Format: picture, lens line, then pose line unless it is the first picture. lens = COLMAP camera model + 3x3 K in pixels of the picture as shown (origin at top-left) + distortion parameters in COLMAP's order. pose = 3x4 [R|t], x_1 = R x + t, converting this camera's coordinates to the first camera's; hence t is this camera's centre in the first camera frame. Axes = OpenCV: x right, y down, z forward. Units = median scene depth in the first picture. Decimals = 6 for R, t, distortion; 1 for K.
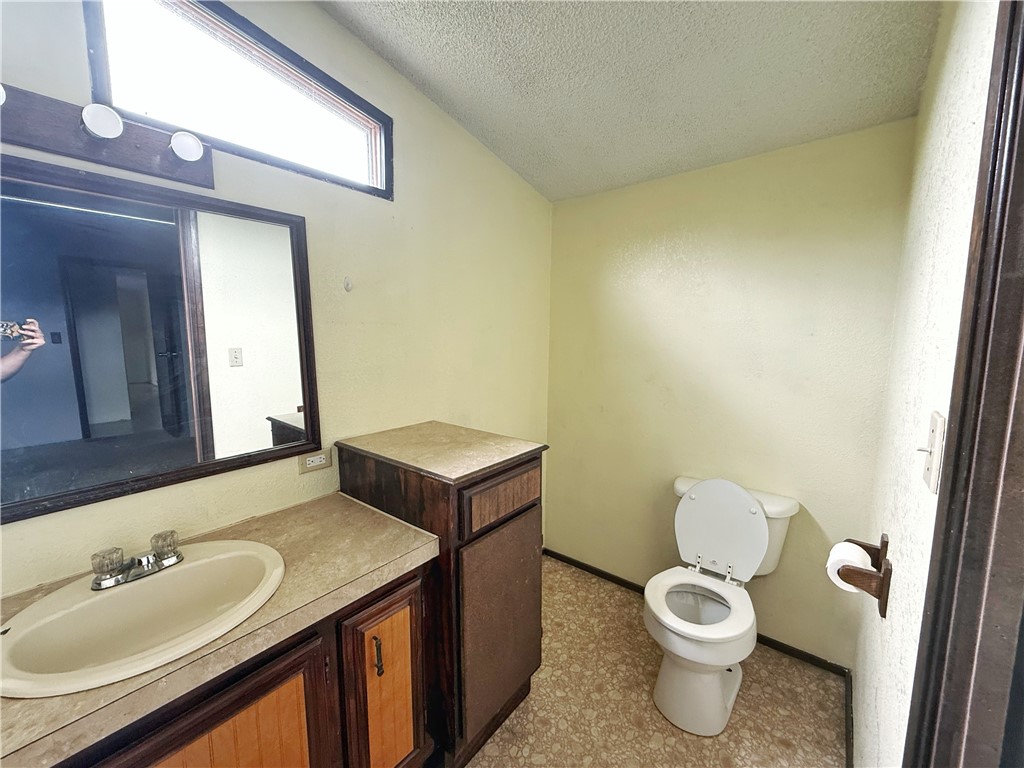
lens RADIAL K [[410.1, 0, 512.0], [0, 410.1, 384.0], [0, 0, 1]] dist [0.001207, 0.000217]
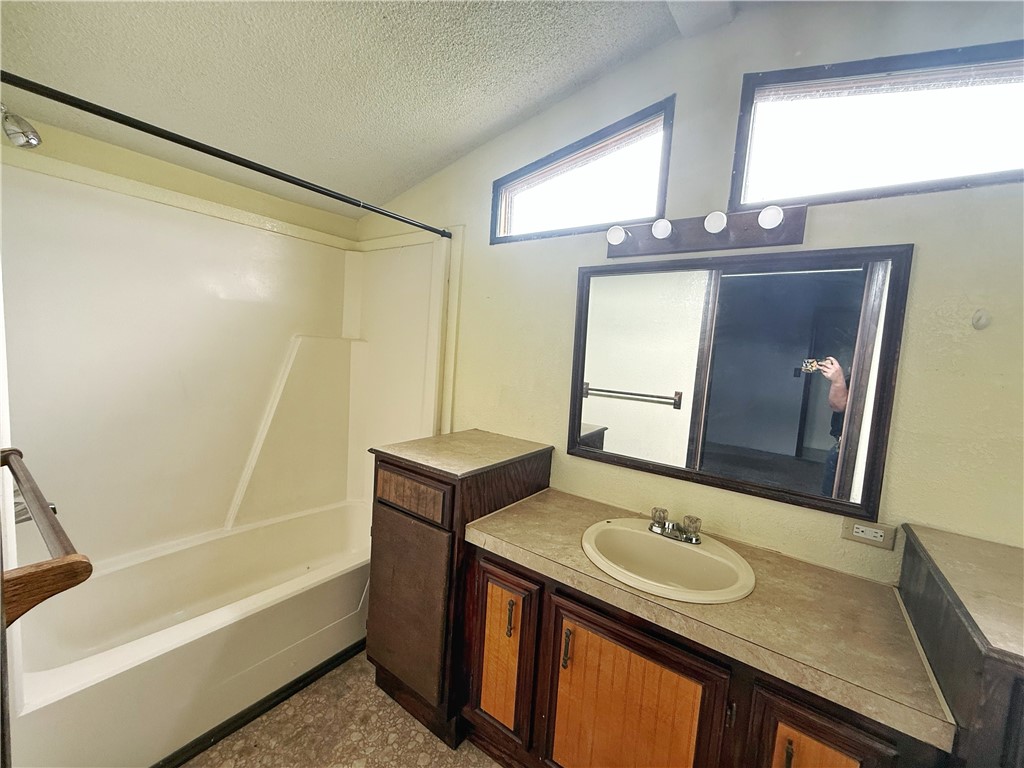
lens RADIAL K [[406.3, 0, 507.5], [0, 406.3, 386.5], [0, 0, 1]] dist [0.000650, 0.000127]
pose [[0.055596, 0.099637, -0.993469, 0.352297], [-0.191628, 0.977576, 0.087319, -0.045573], [0.979892, 0.185522, 0.073442, 0.222401]]
